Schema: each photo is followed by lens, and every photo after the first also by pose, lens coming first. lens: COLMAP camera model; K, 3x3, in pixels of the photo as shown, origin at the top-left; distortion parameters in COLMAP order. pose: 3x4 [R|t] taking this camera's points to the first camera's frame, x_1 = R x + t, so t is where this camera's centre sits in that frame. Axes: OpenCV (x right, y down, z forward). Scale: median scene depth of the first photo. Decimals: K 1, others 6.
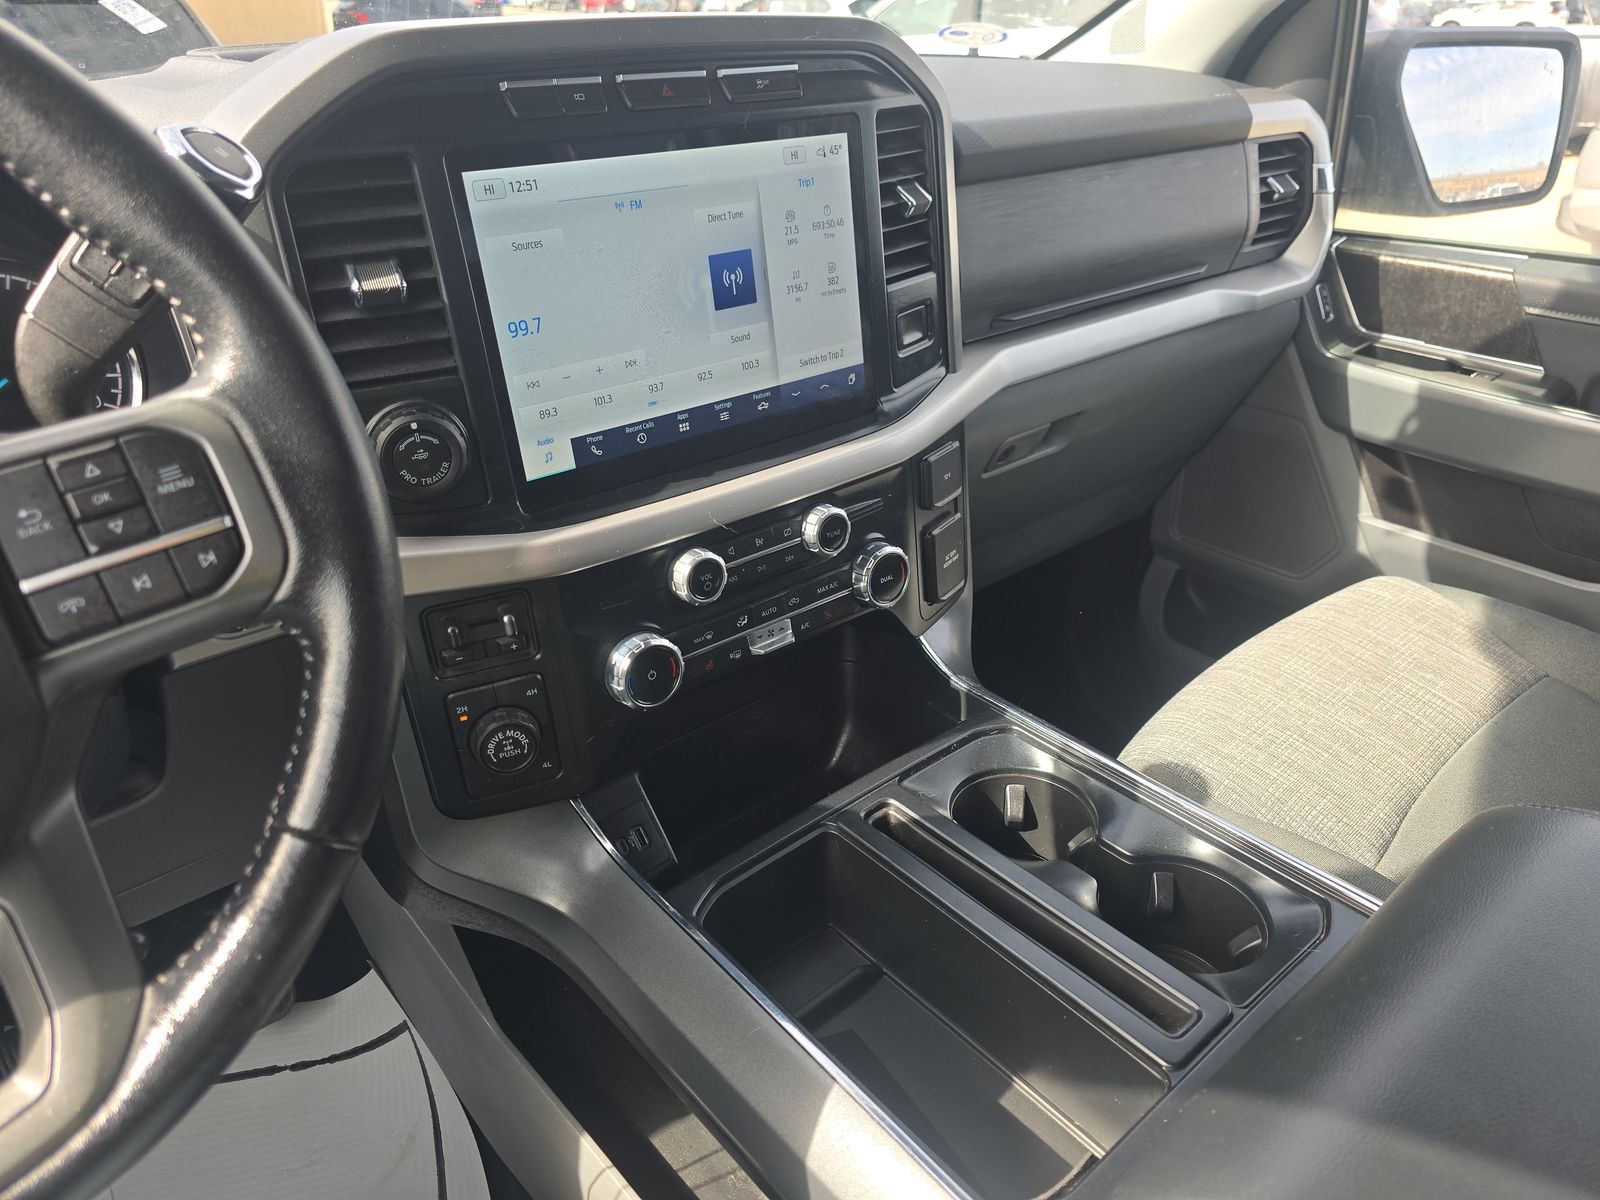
lens RADIAL K [[1092.5, 0, 797.7], [0, 1092.5, 603.1], [0, 0, 1]] dist [0.017610, -0.024611]
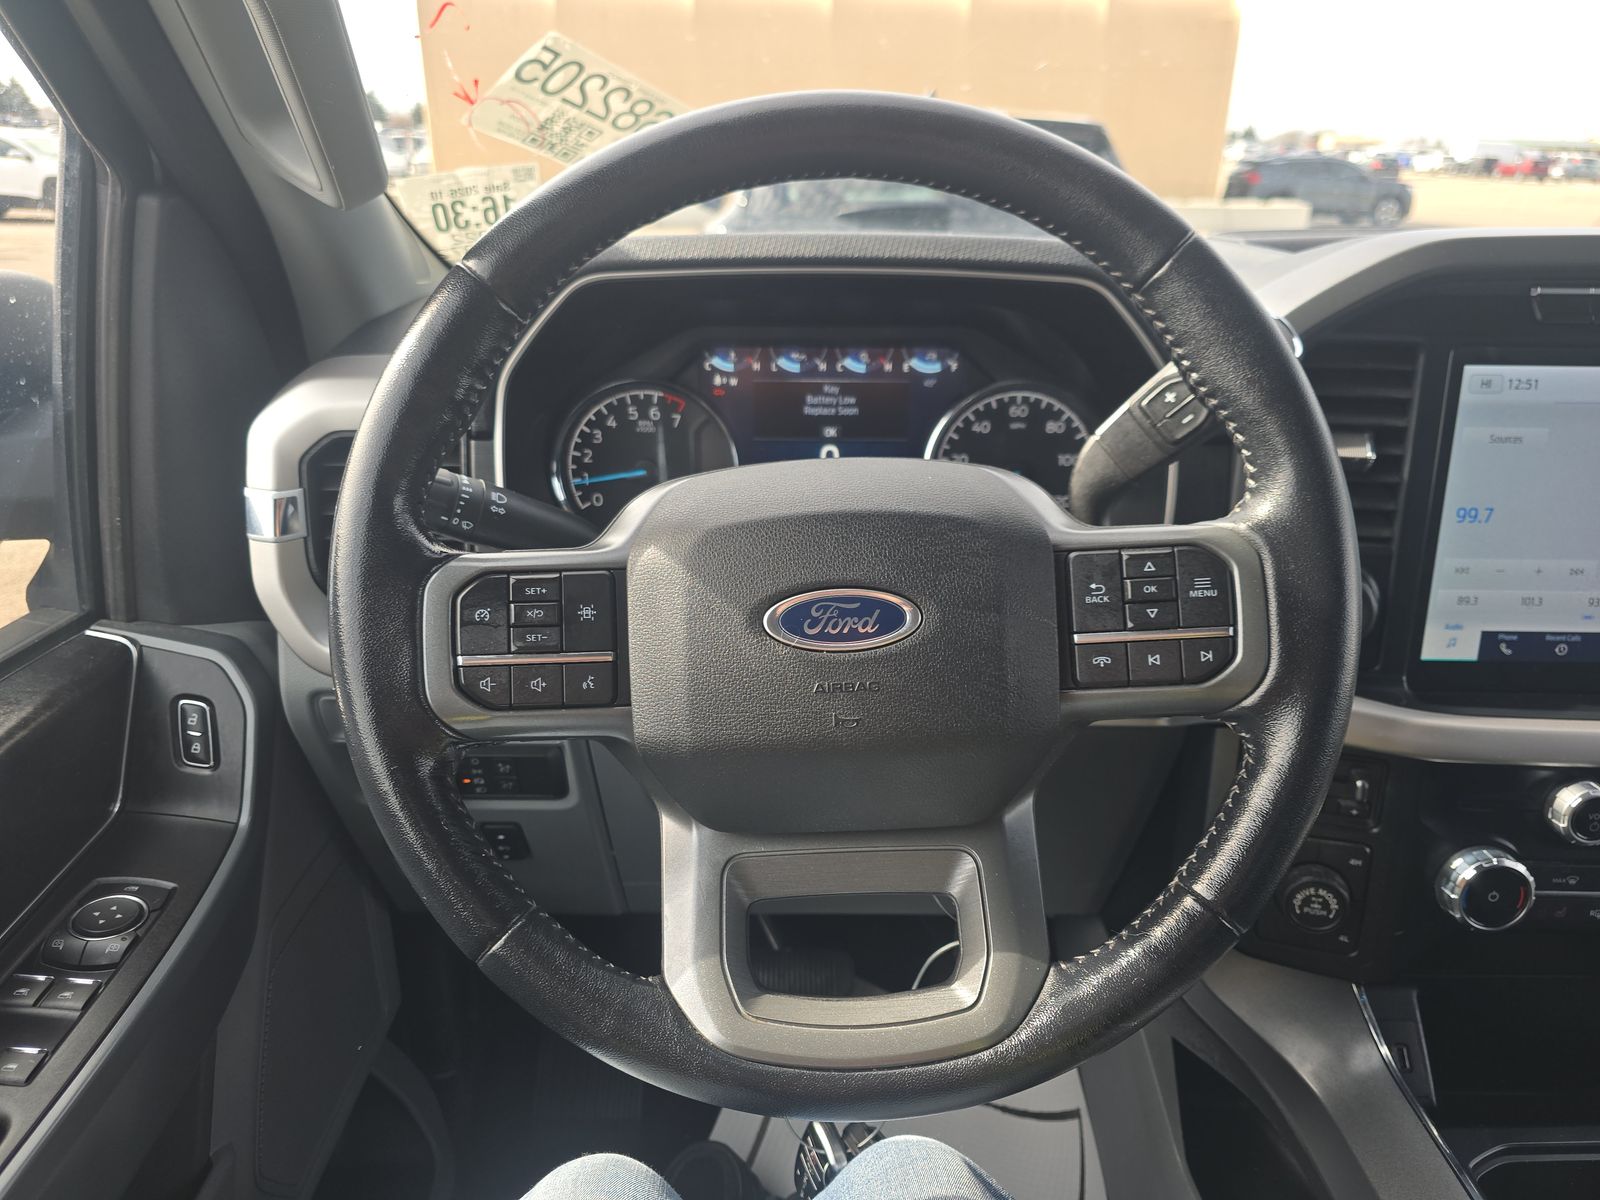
lens RADIAL K [[1092.5, 0, 798.3], [0, 1092.5, 596.0], [0, 0, 1]] dist [0.017610, -0.024611]
pose [[0.753950, 0.249540, -0.607692, -0.097460], [-0.324992, 0.945599, -0.014914, 0.038919], [0.570912, 0.208740, 0.794032, -0.152176]]
